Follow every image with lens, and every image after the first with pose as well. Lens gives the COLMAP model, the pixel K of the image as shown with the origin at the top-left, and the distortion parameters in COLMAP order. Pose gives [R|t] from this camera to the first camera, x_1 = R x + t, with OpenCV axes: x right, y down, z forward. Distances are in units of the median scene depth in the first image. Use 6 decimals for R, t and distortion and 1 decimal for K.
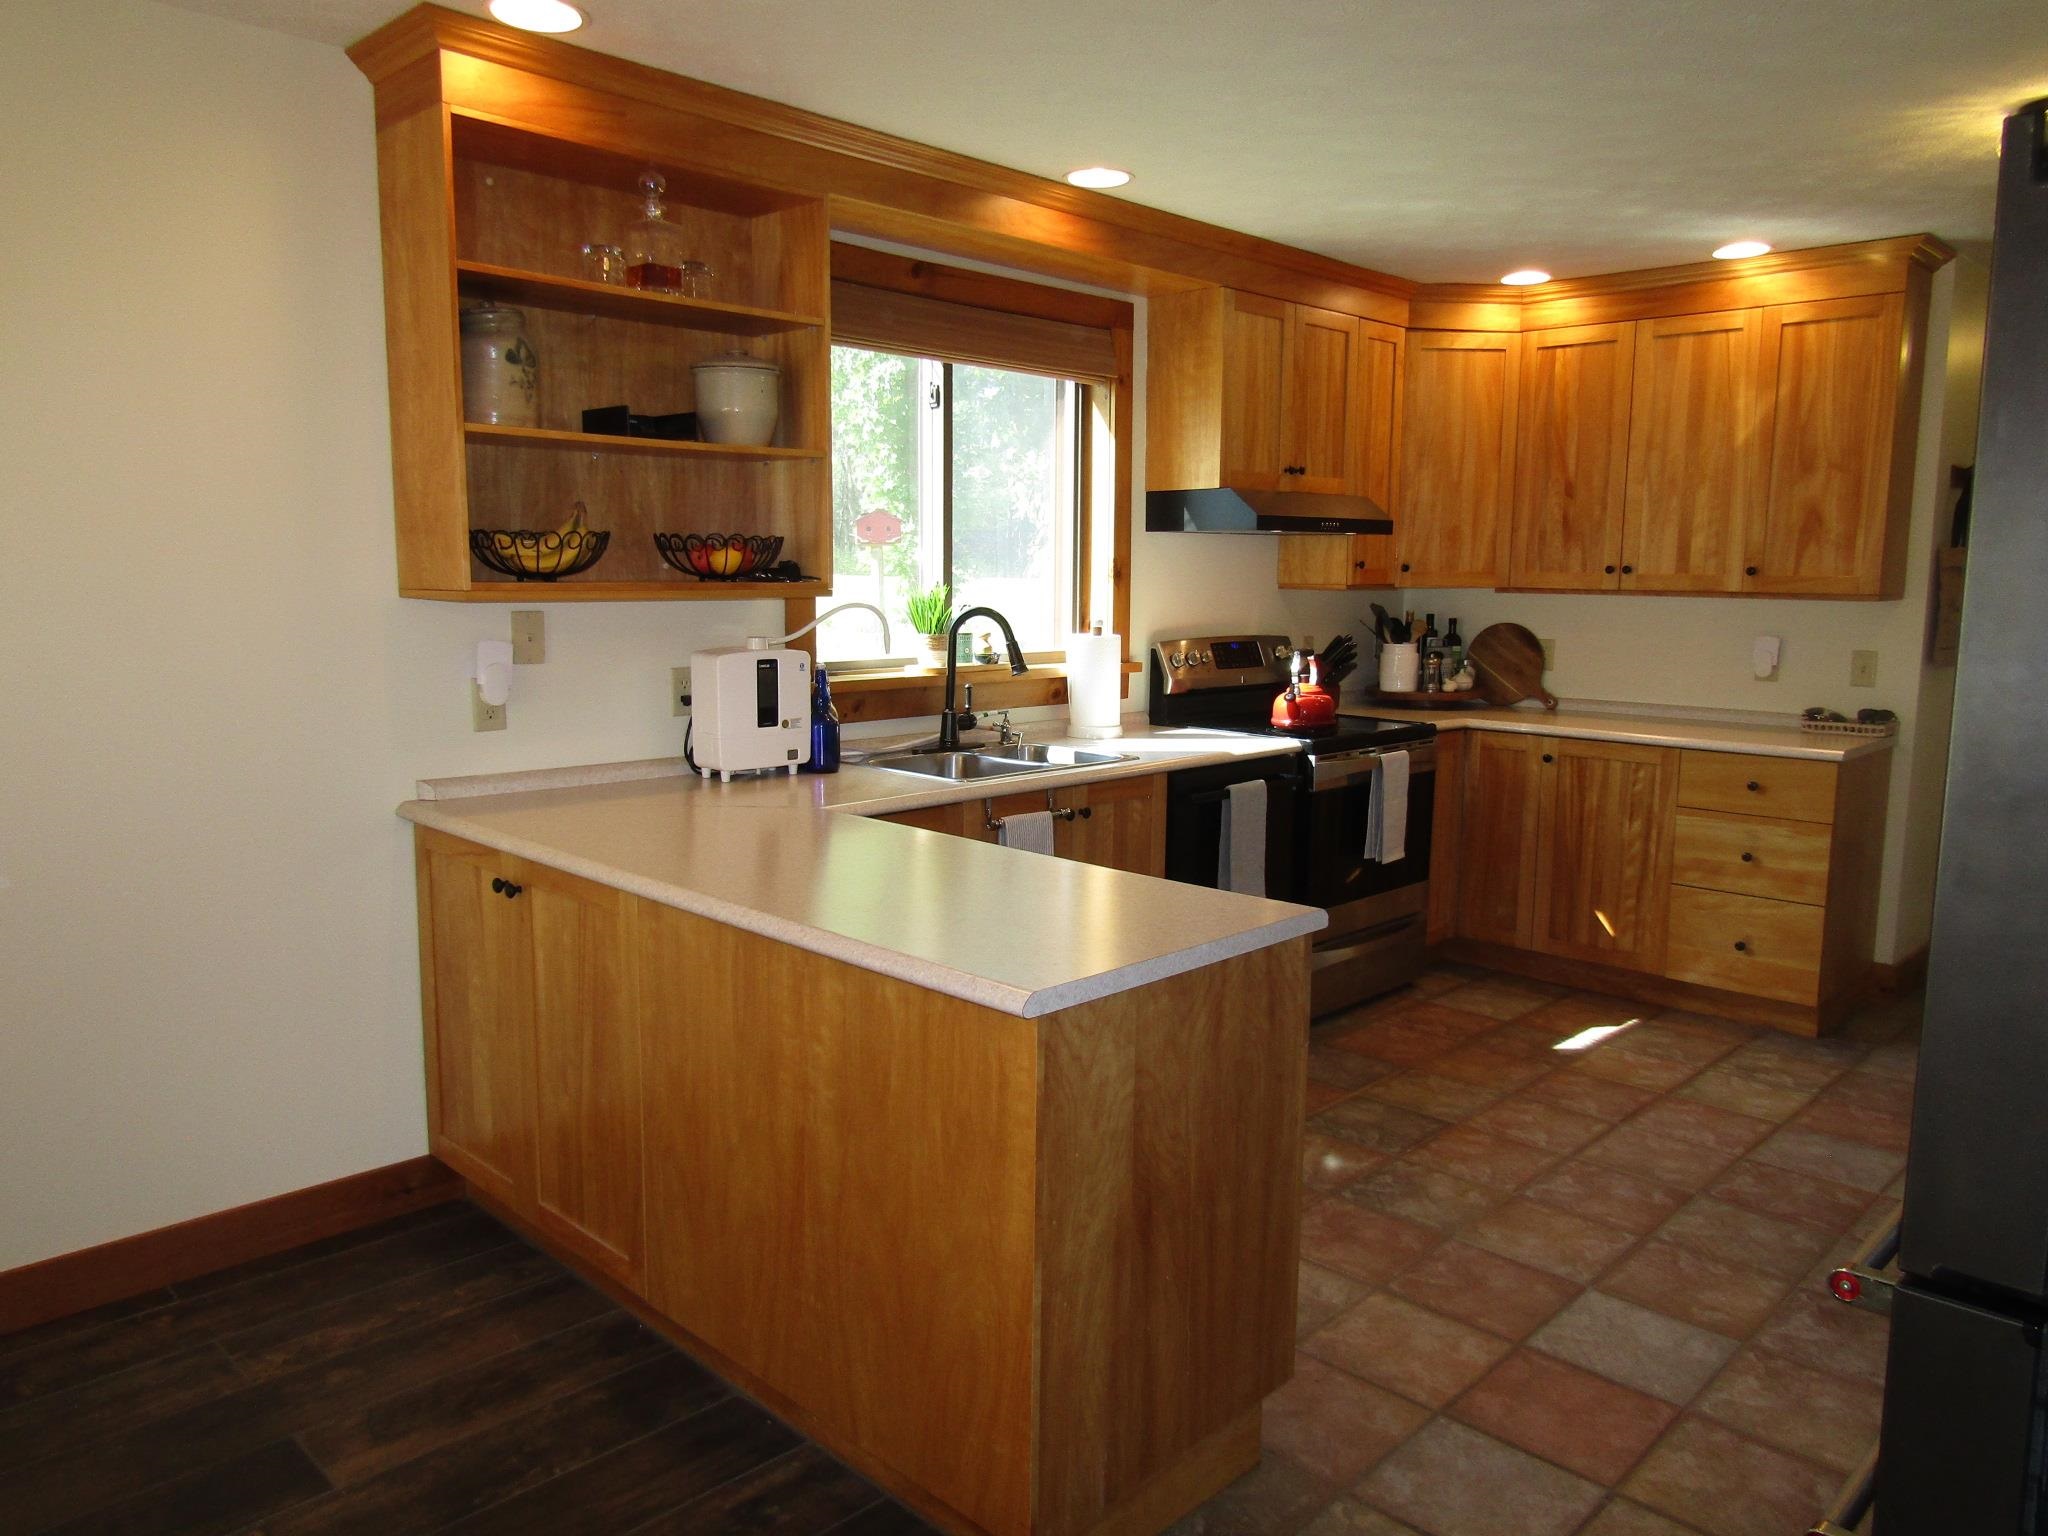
lens RADIAL K [[1452.0, 0, 1031.8], [0, 1452.0, 769.9], [0, 0, 1]] dist [-0.013944, 0.002641]
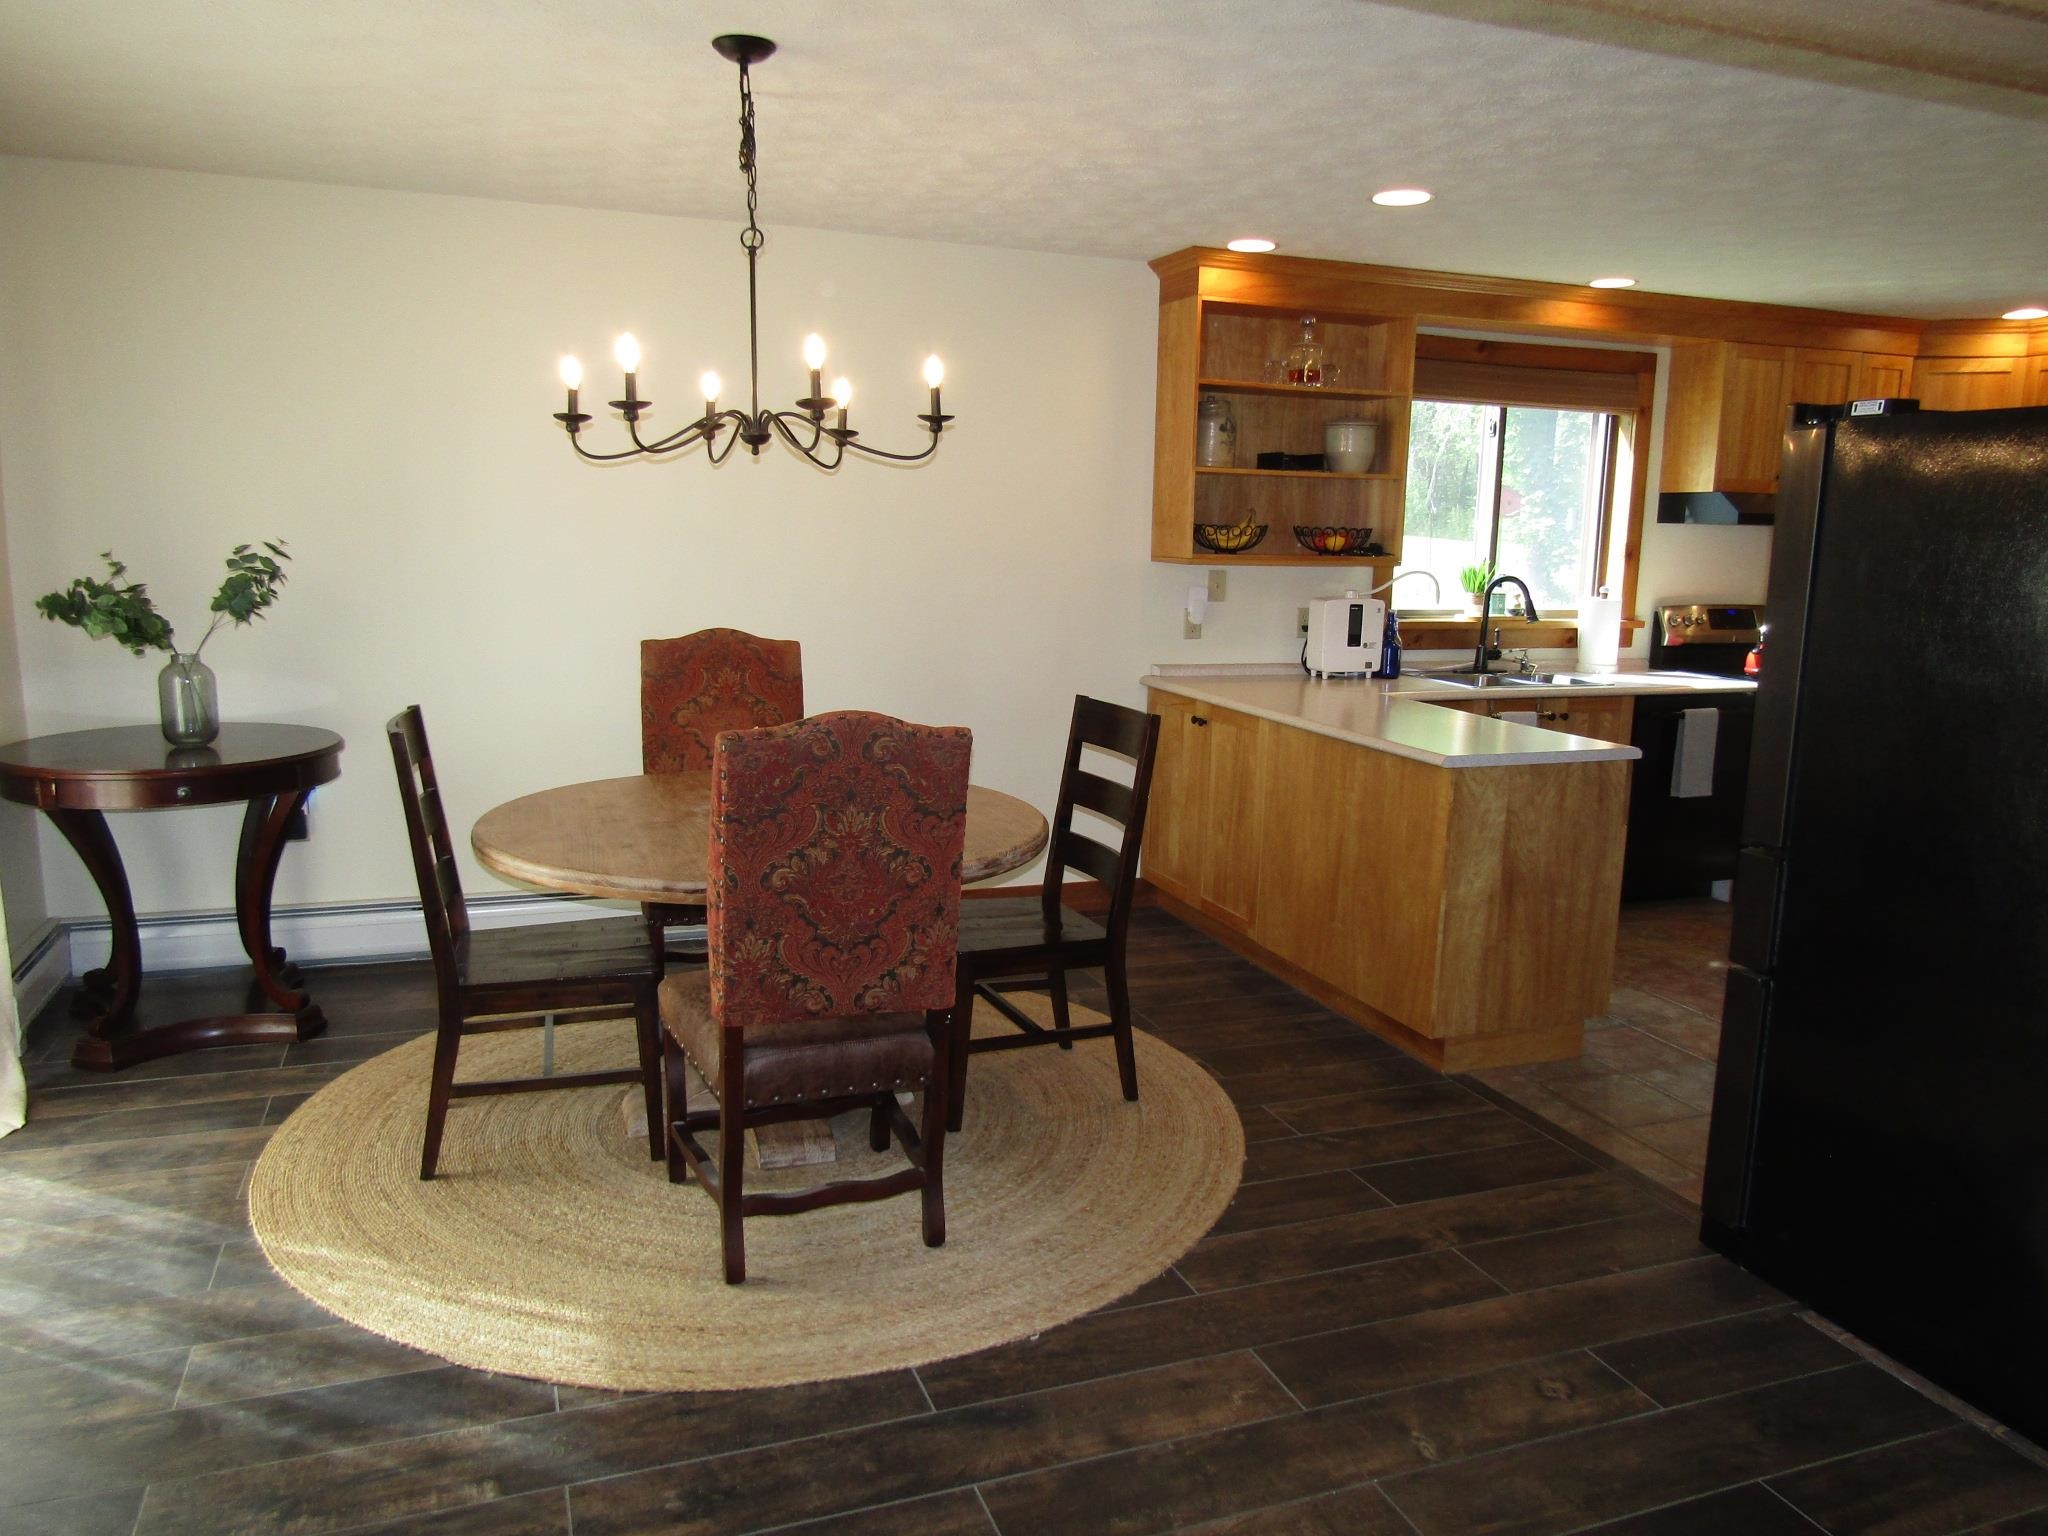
lens RADIAL K [[1452.0, 0, 1028.4], [0, 1452.0, 777.0], [0, 0, 1]] dist [-0.013944, 0.002641]
pose [[0.907342, 0.083994, -0.411916, 0.144054], [-0.072066, 0.996410, 0.044434, 0.059931], [0.414169, -0.010632, 0.910138, -0.535619]]
